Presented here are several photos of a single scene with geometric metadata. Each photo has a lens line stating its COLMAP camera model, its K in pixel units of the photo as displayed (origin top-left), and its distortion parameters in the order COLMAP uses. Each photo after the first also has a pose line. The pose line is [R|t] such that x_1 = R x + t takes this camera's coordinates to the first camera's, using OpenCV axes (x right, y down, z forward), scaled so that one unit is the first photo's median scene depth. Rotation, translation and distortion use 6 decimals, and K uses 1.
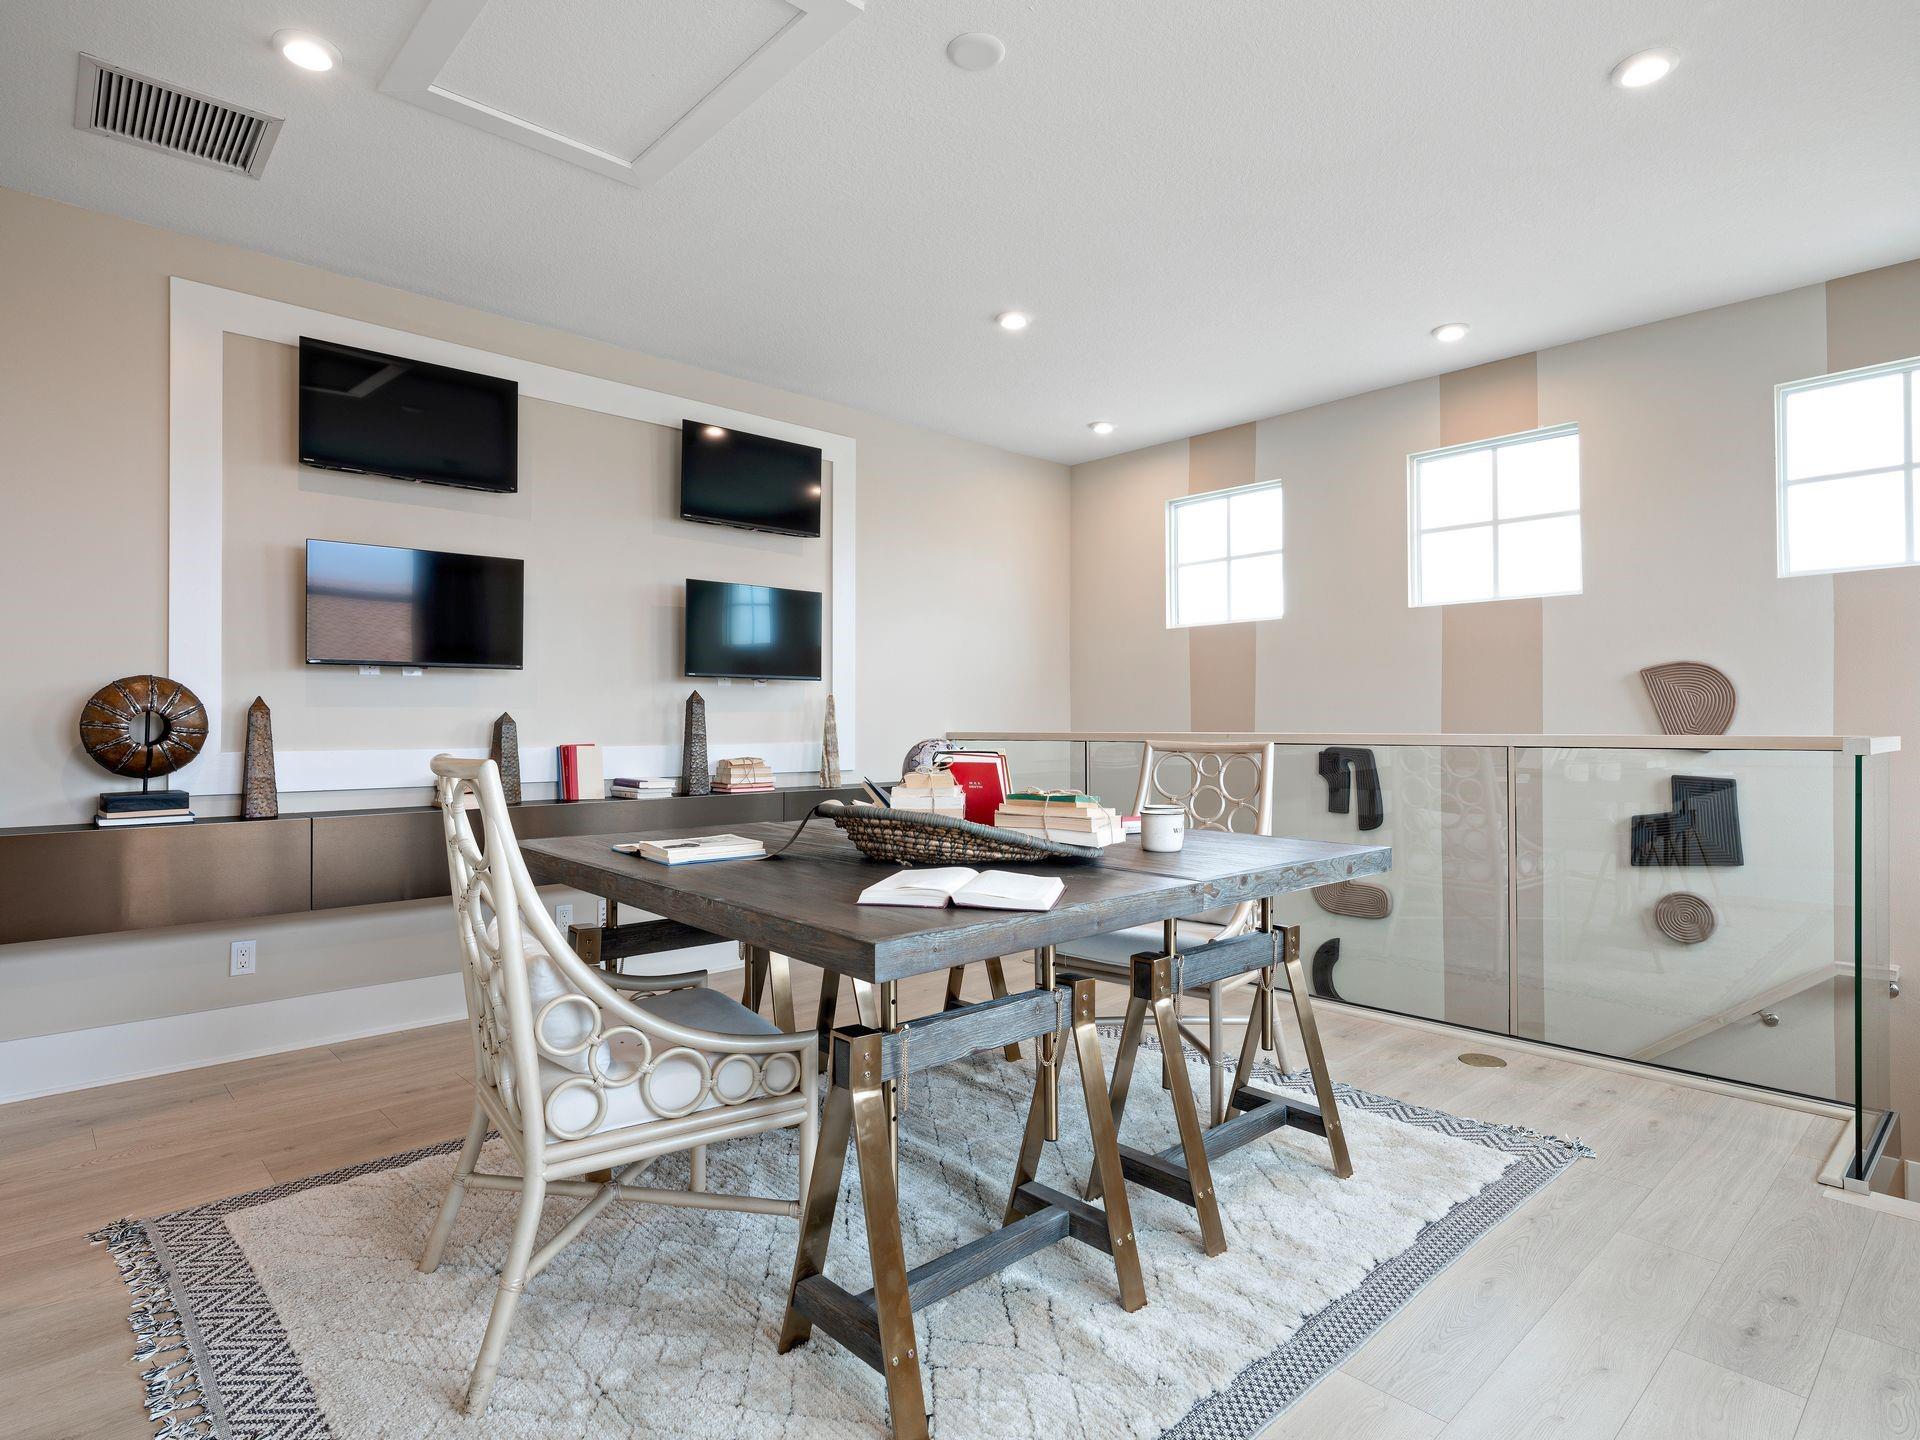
lens RADIAL K [[1029.0, 0, 968.6], [0, 1029.0, 717.0], [0, 0, 1]] dist [-0.000066, -0.000767]
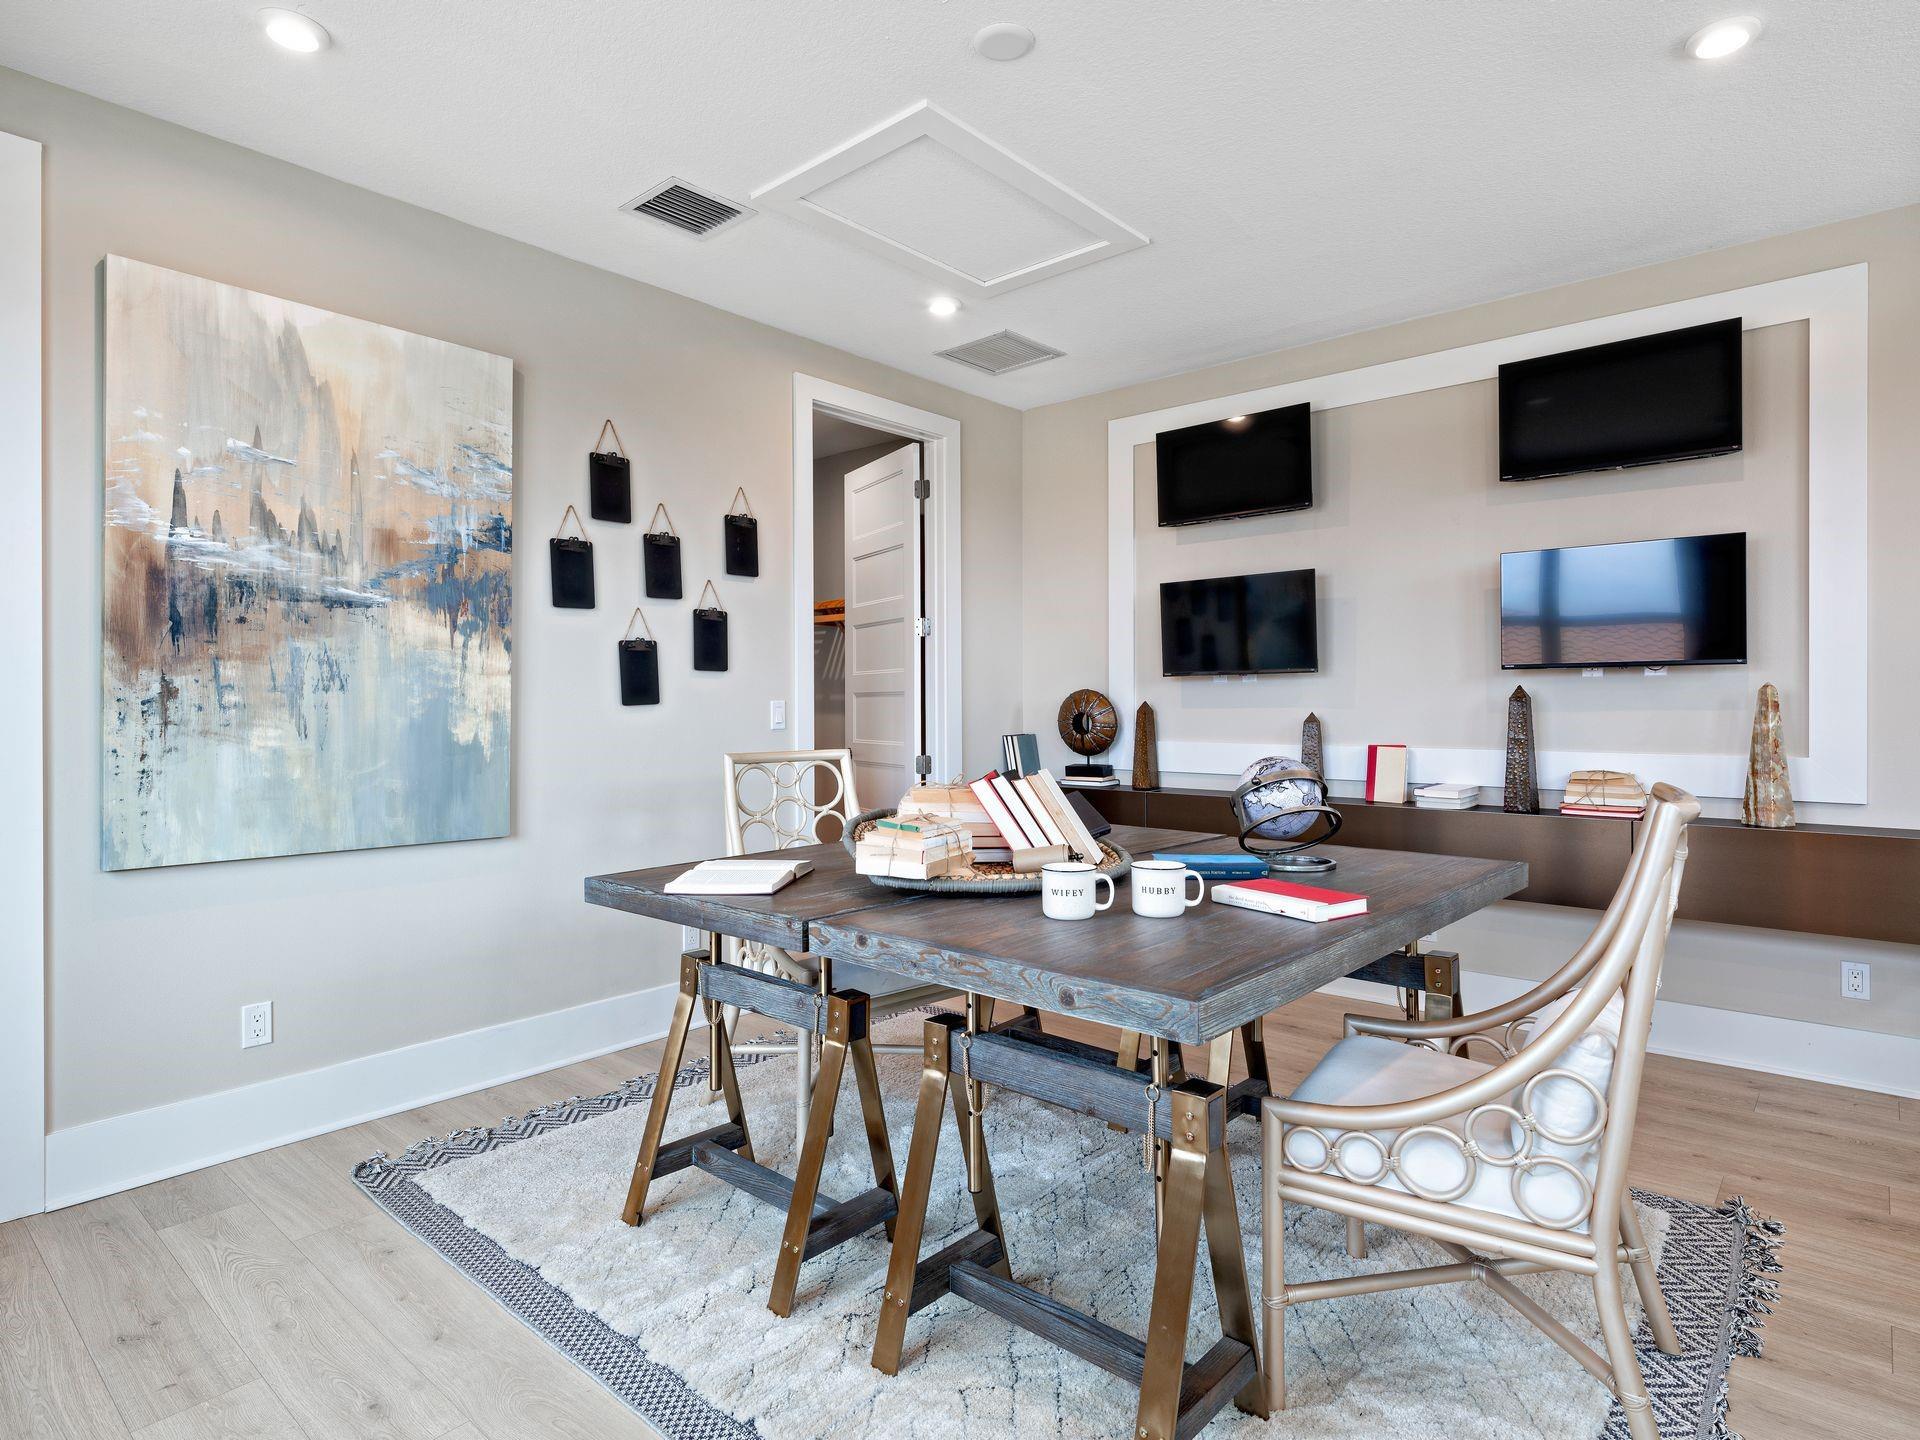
lens RADIAL K [[1029.0, 0, 968.6], [0, 1029.0, 717.0], [0, 0, 1]] dist [-0.000066, -0.000767]
pose [[0.107474, -0.000328, -0.994208, 0.511919], [-0.004418, 0.999990, -0.000808, 0.002037], [0.994198, 0.004479, 0.107471, 0.467627]]
